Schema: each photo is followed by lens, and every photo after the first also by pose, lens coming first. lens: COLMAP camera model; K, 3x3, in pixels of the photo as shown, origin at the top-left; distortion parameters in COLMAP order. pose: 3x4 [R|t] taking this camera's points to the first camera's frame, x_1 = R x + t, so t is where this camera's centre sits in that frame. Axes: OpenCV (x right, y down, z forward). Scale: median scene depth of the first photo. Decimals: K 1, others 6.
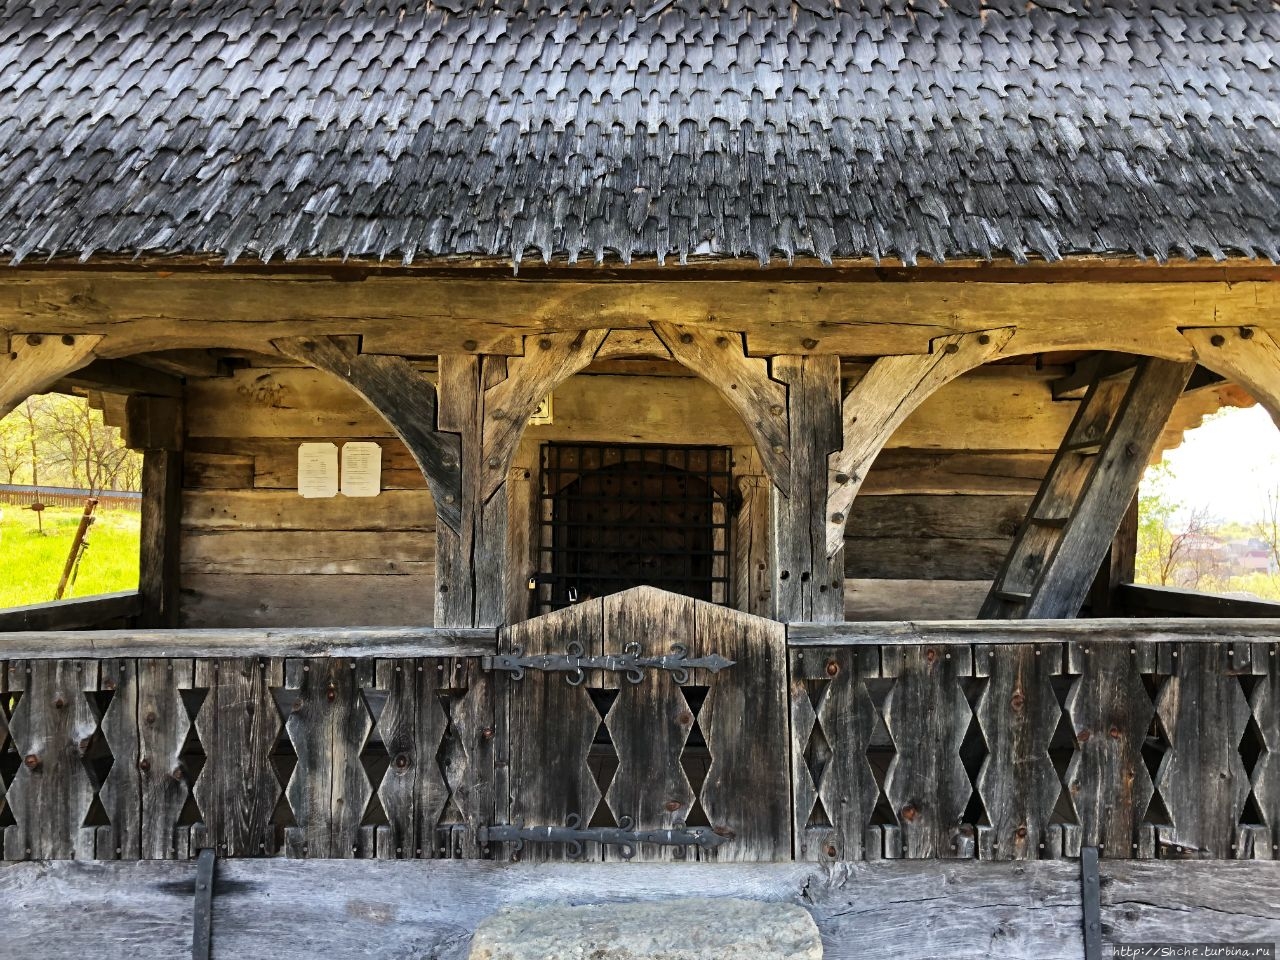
lens RADIAL K [[1151.1, 0, 640.9], [0, 1151.1, 475.4], [0, 0, 1]] dist [0.016958, -0.024627]
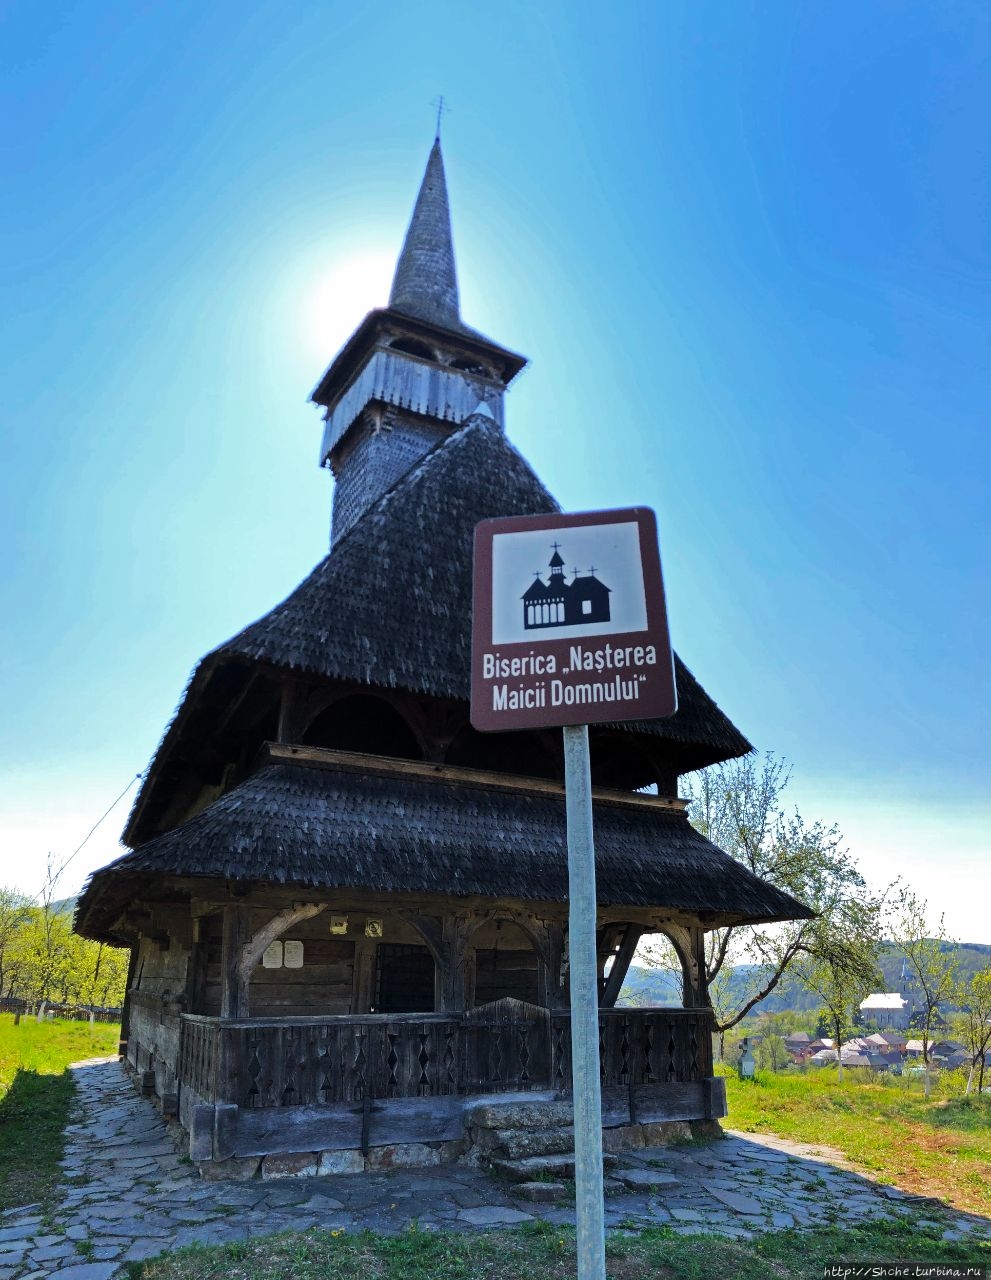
lens RADIAL K [[1128.1, 0, 495.6], [0, 1128.1, 642.9], [0, 0, 1]] dist [0.014769, -0.002039]
pose [[0.878872, 0.146271, 0.454081, -1.514318], [-0.016635, 0.960653, -0.277252, 0.023943], [-0.476768, 0.236115, 0.846724, -1.739418]]
